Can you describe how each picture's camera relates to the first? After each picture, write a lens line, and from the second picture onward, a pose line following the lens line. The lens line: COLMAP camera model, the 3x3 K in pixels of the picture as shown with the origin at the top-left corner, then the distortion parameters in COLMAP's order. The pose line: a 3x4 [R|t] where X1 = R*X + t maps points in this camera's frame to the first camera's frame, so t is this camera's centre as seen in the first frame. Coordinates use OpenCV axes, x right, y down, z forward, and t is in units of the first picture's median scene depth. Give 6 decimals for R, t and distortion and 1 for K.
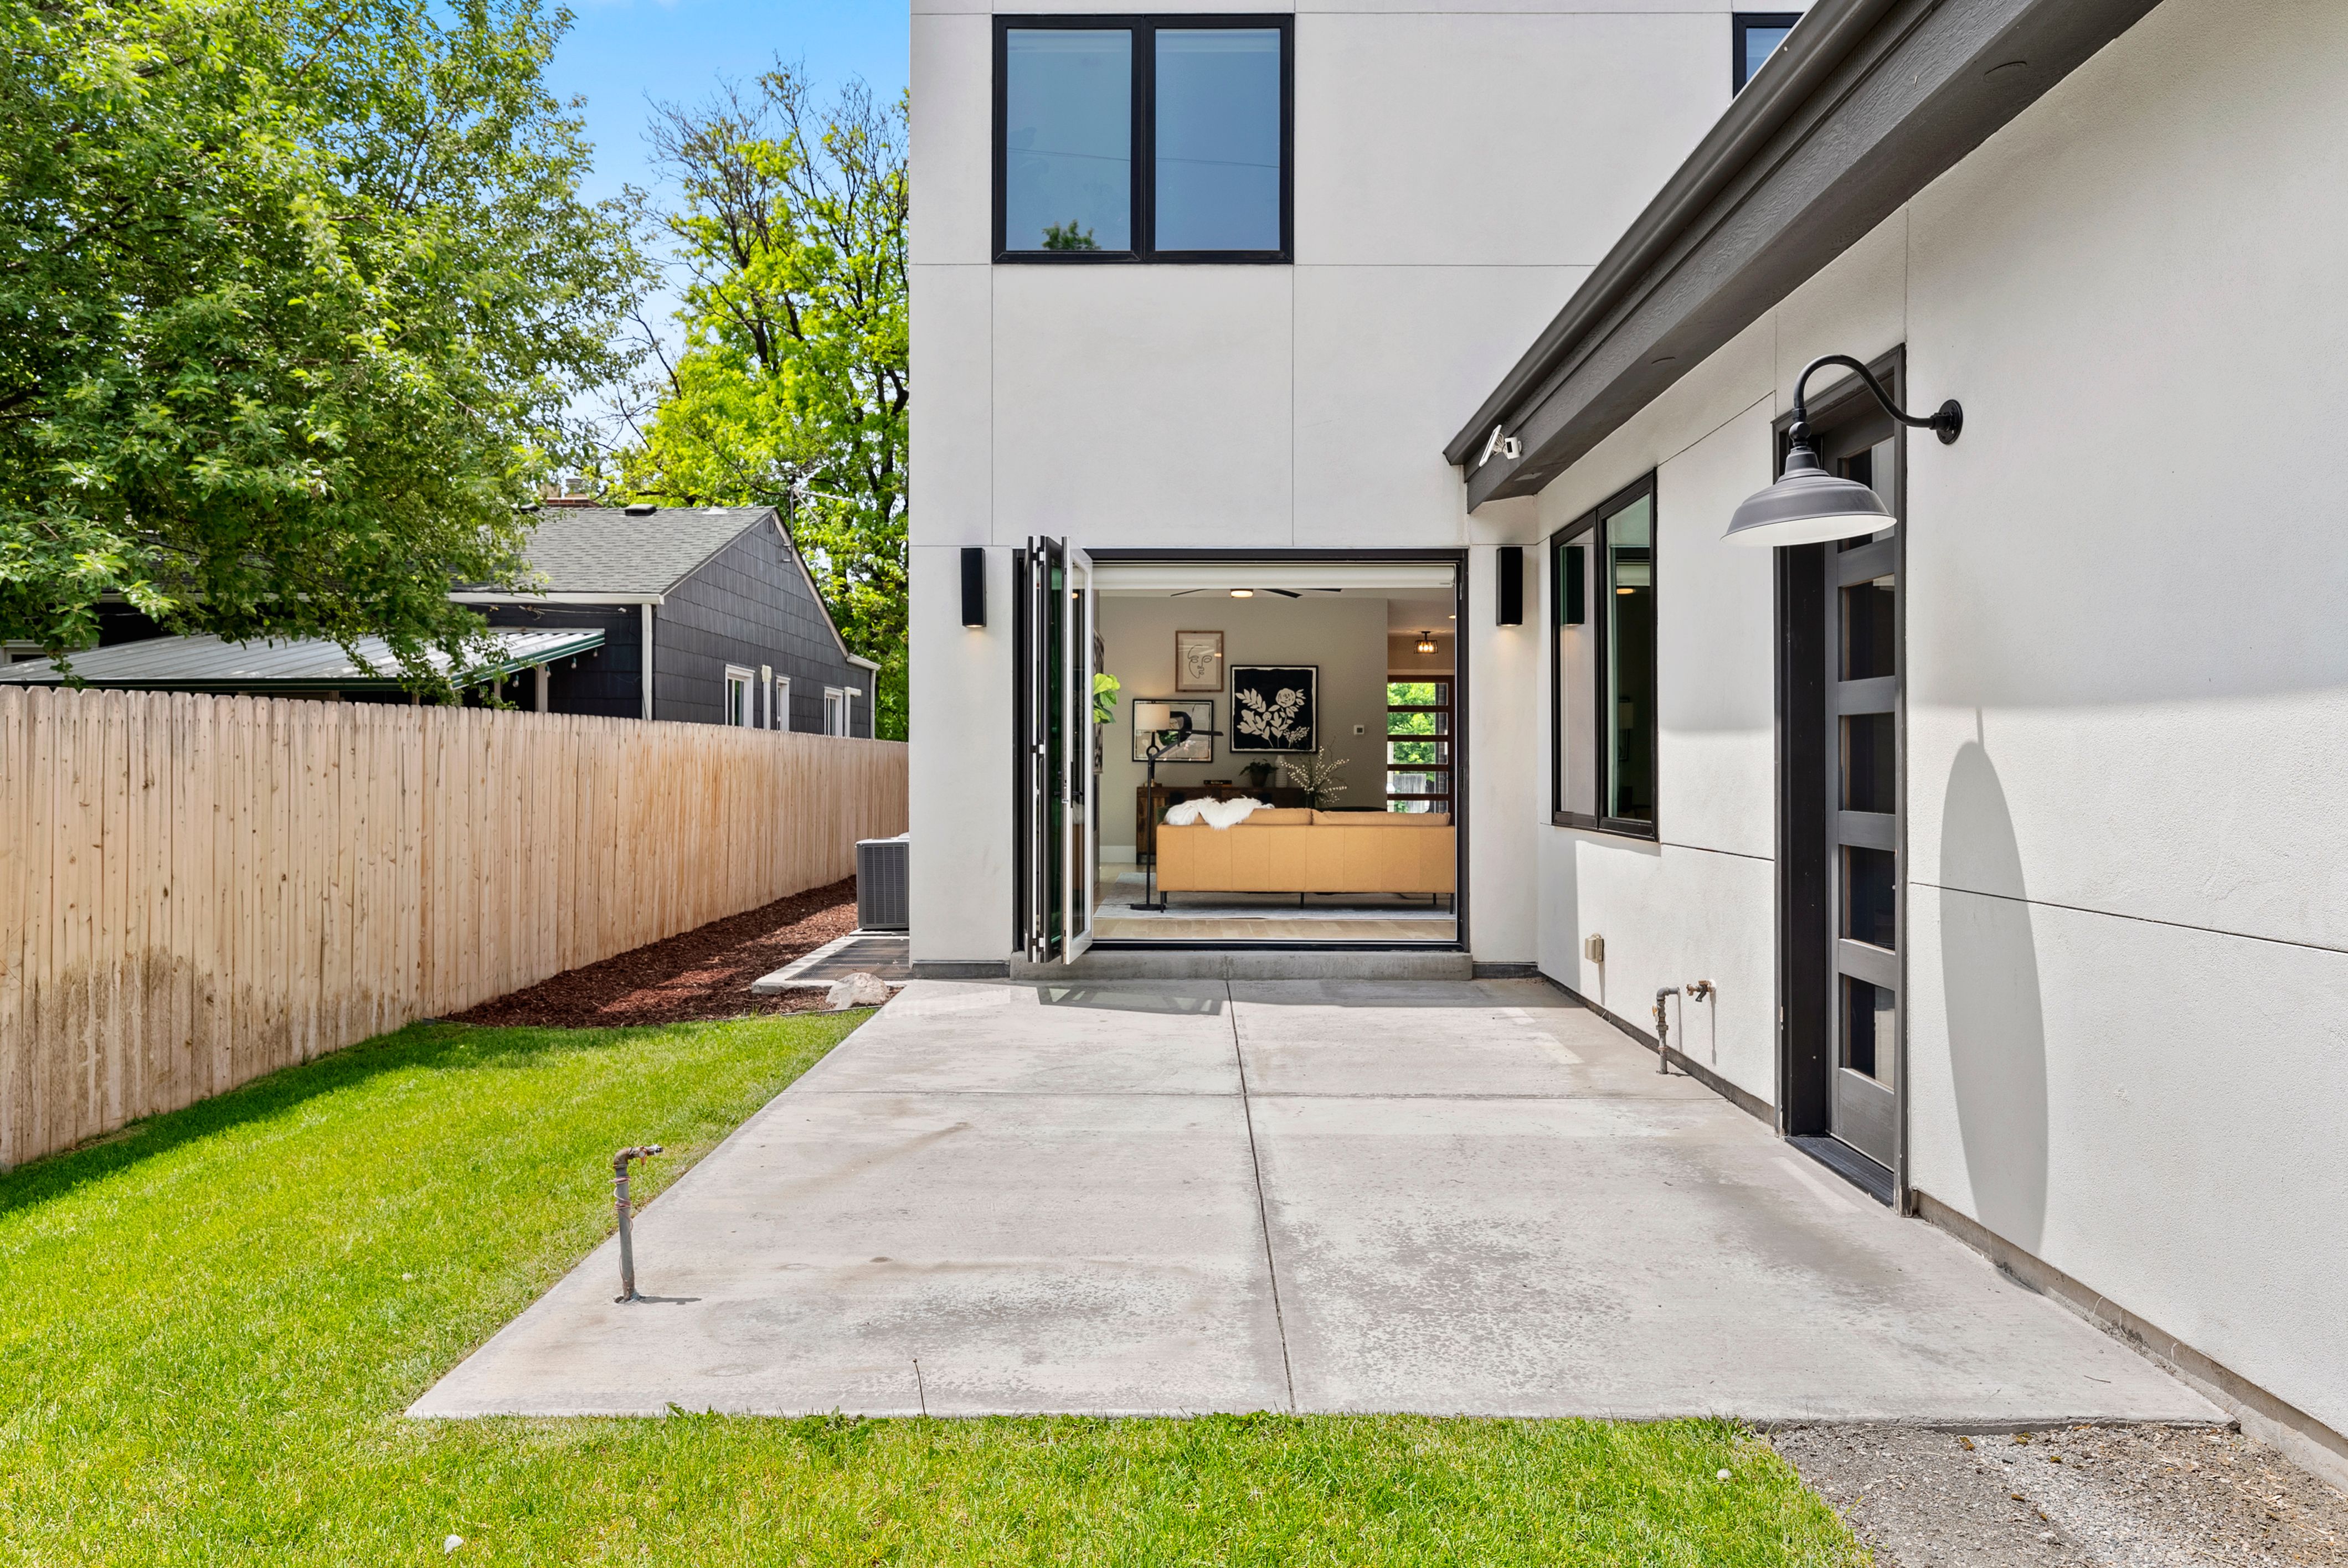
lens RADIAL K [[1418.2, 0, 1178.1], [0, 1418.2, 775.3], [0, 0, 1]] dist [-0.000565, -0.000070]
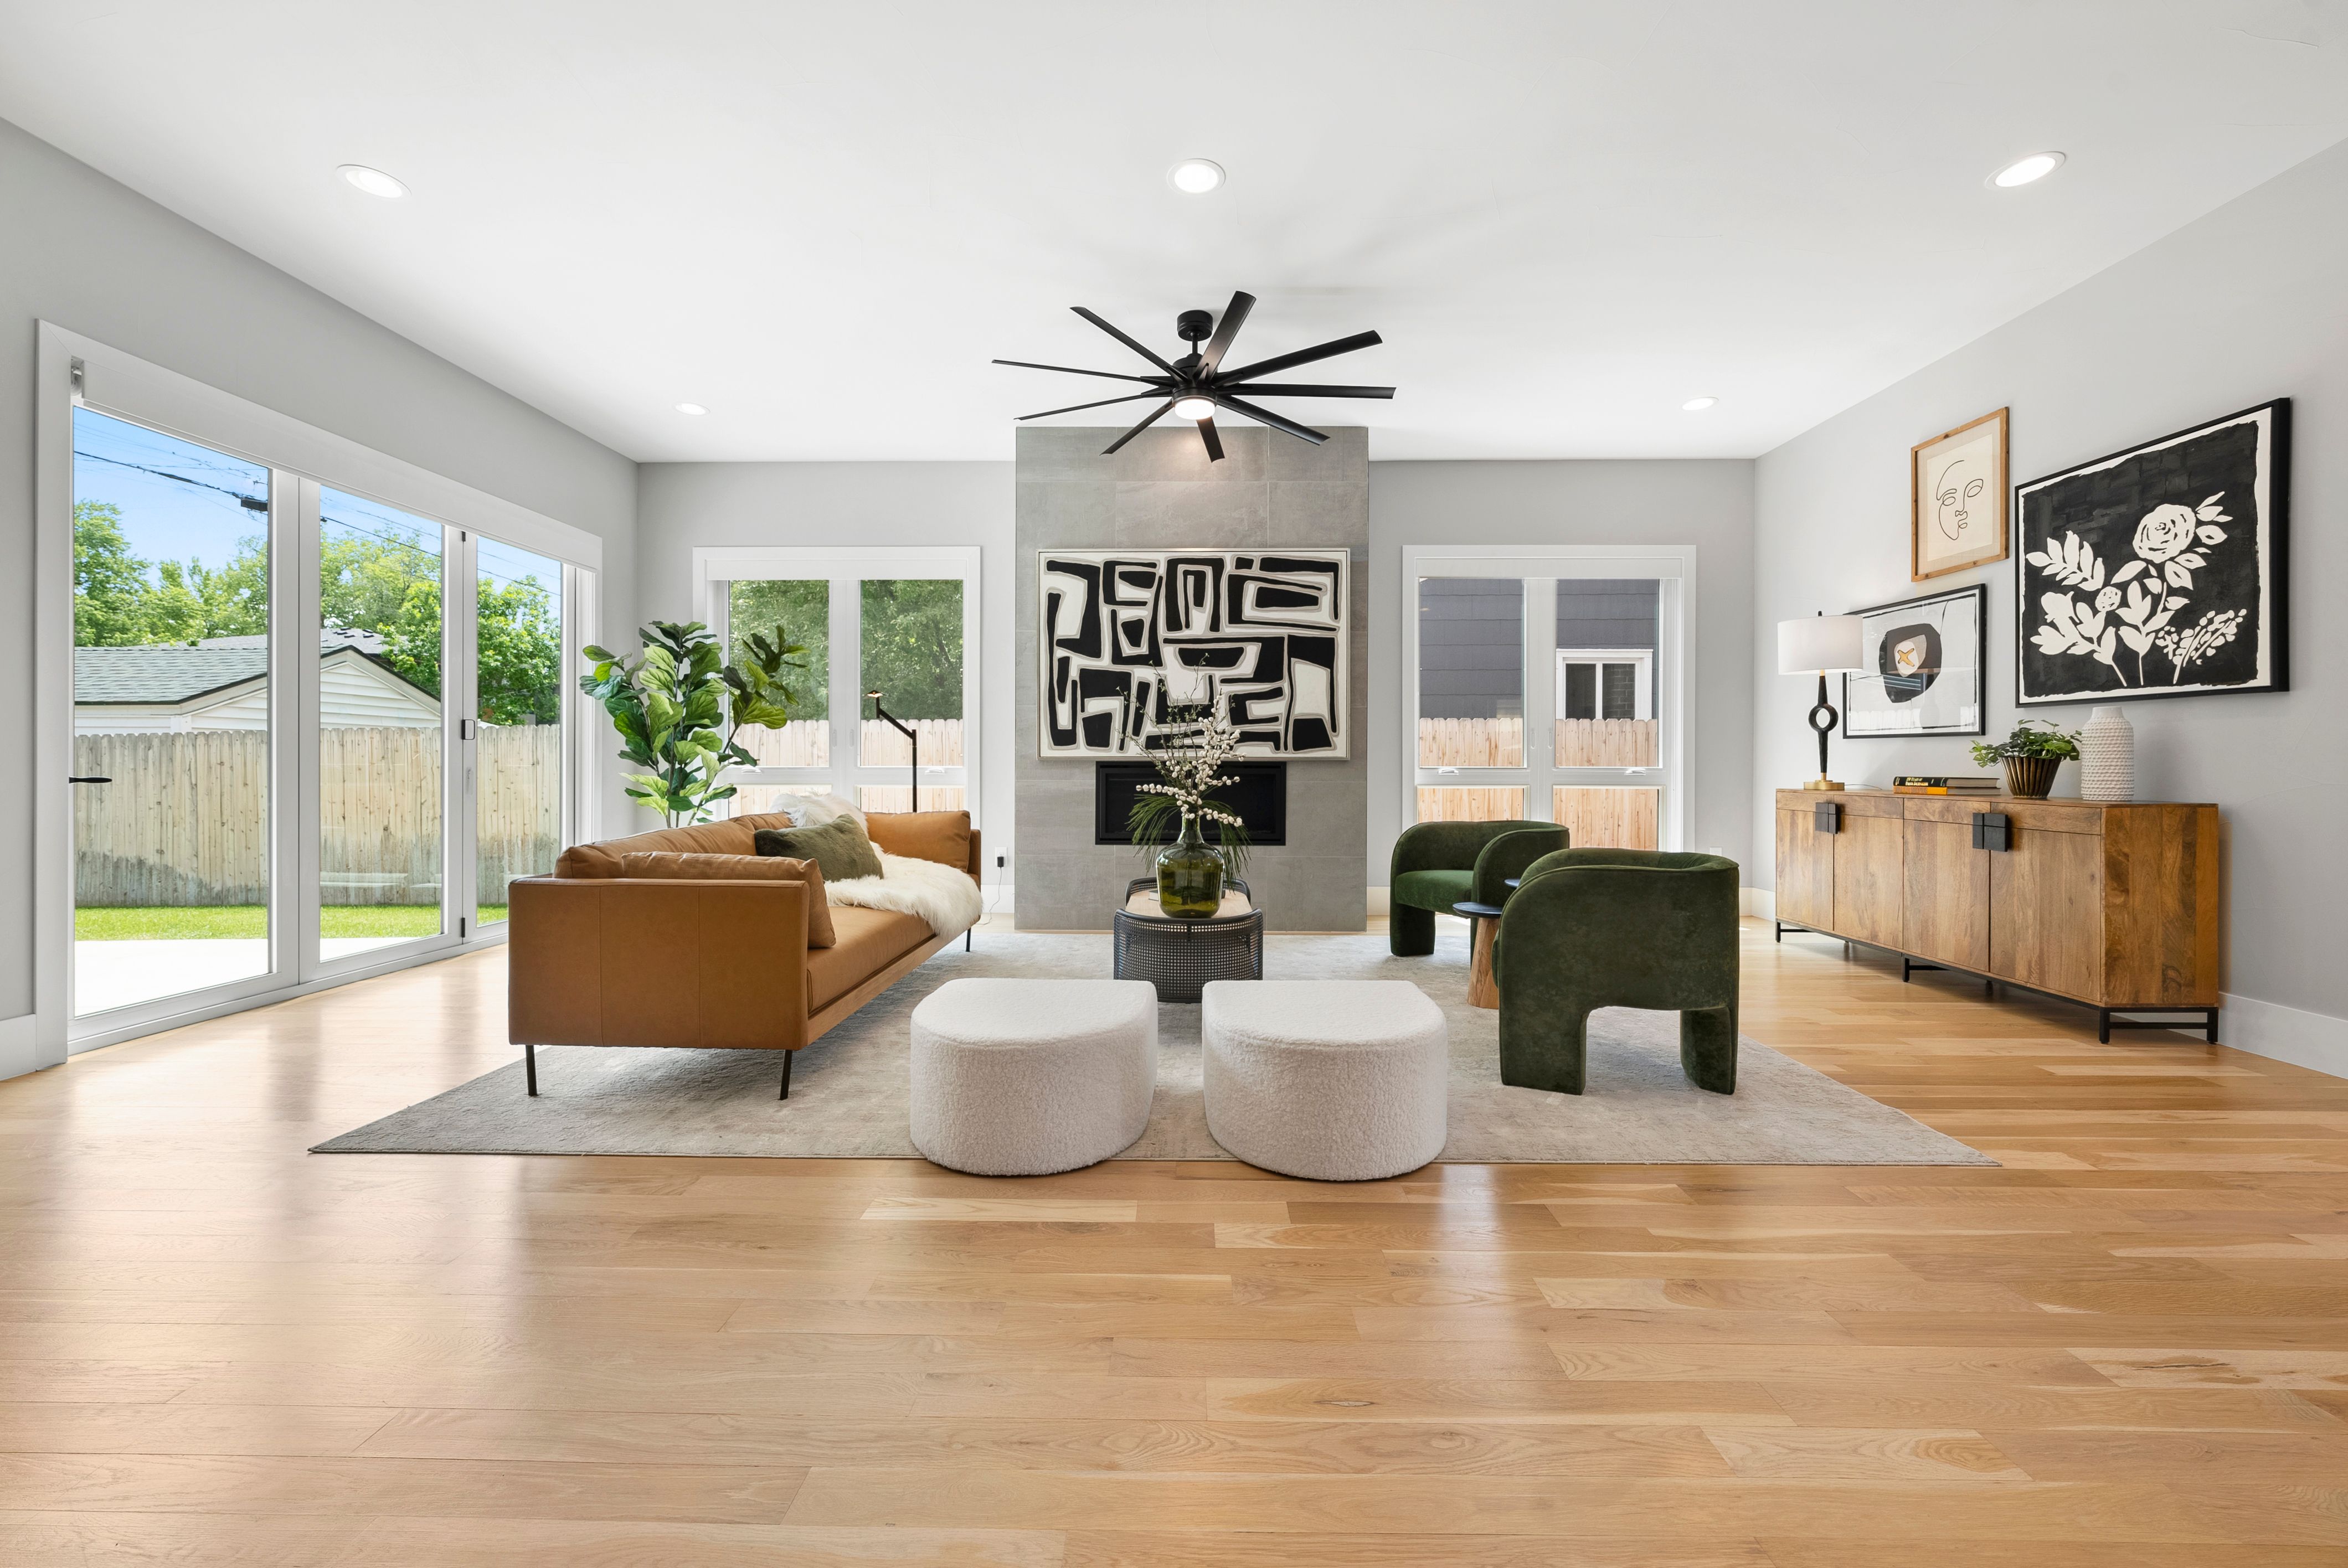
lens RADIAL K [[923.3, 0, 1187.7], [0, 923.3, 758.6], [0, 0, 1]] dist [-0.009689, 0.000076]
pose [[-0.022739, -0.008909, -0.999702, 0.296346], [0.007536, 0.999930, -0.009083, -0.001314], [0.999713, -0.007740, -0.022671, 0.774745]]
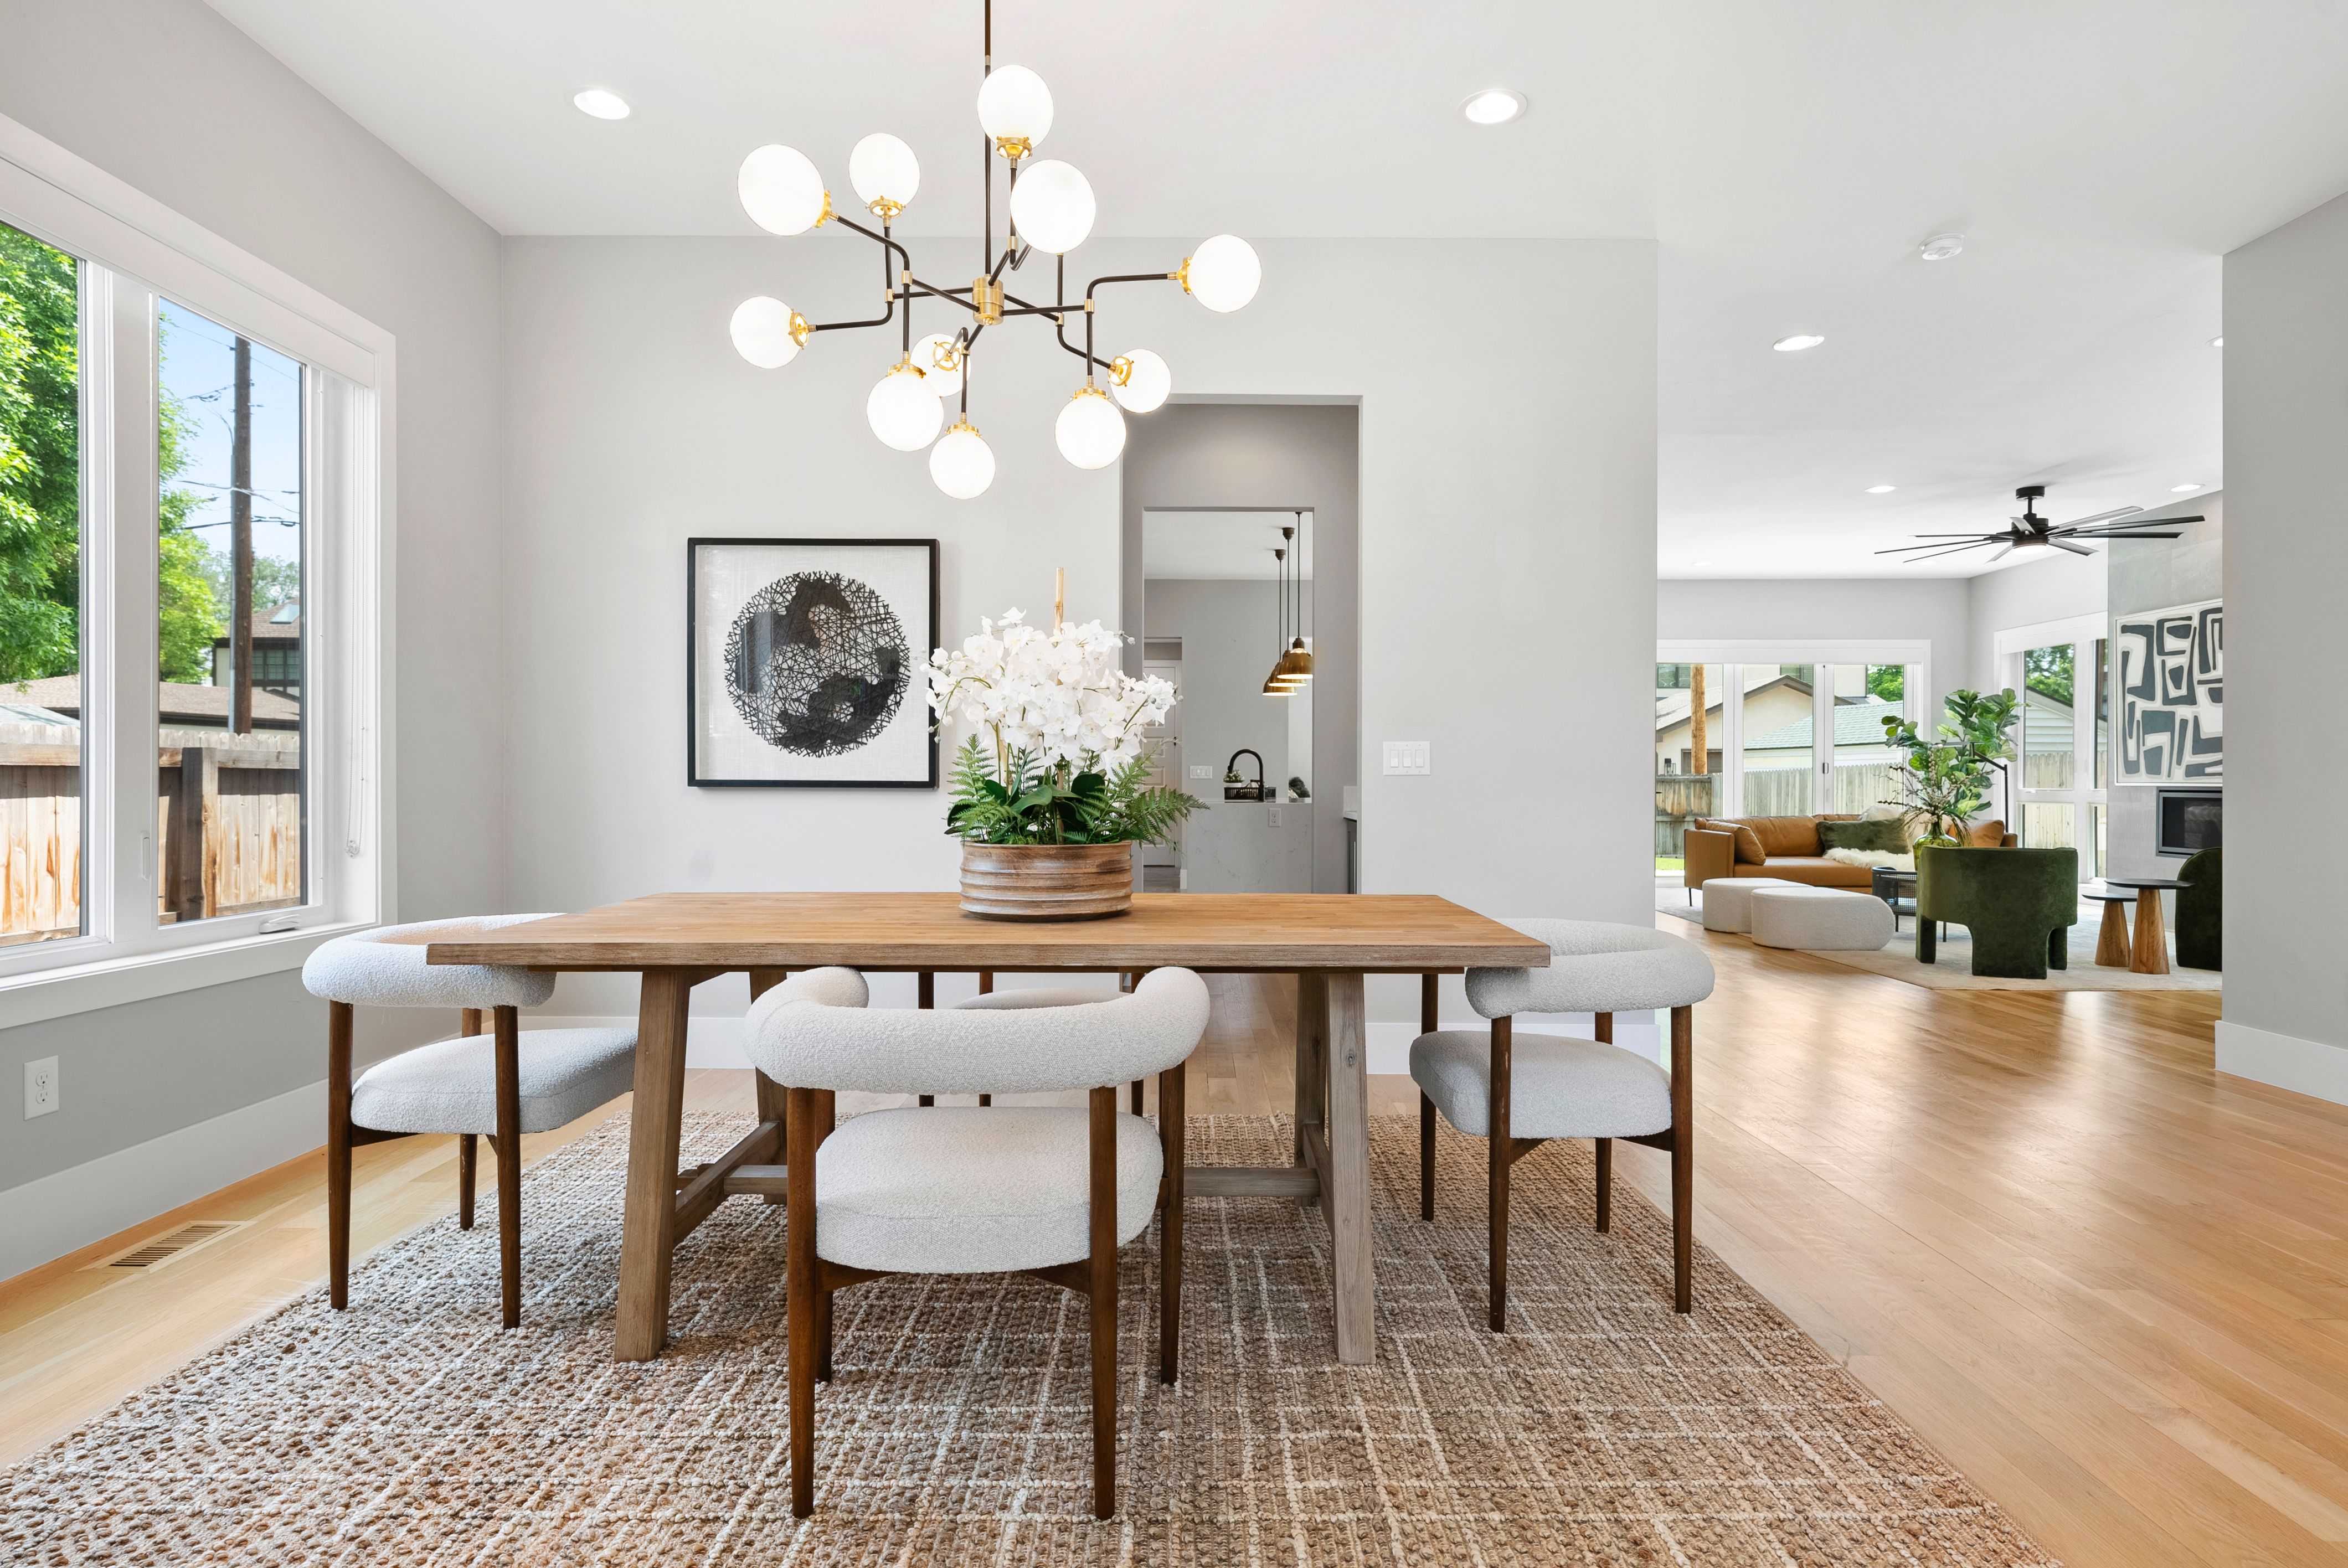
lens RADIAL K [[1235.9, 0, 1166.6], [0, 1235.9, 789.8], [0, 0, 1]] dist [-0.001122, -0.000405]
pose [[-0.999492, -0.008343, 0.030747, 0.377374], [-0.008323, 0.999965, 0.000773, 0.000990], [-0.030753, 0.000517, -0.999527, 1.289707]]
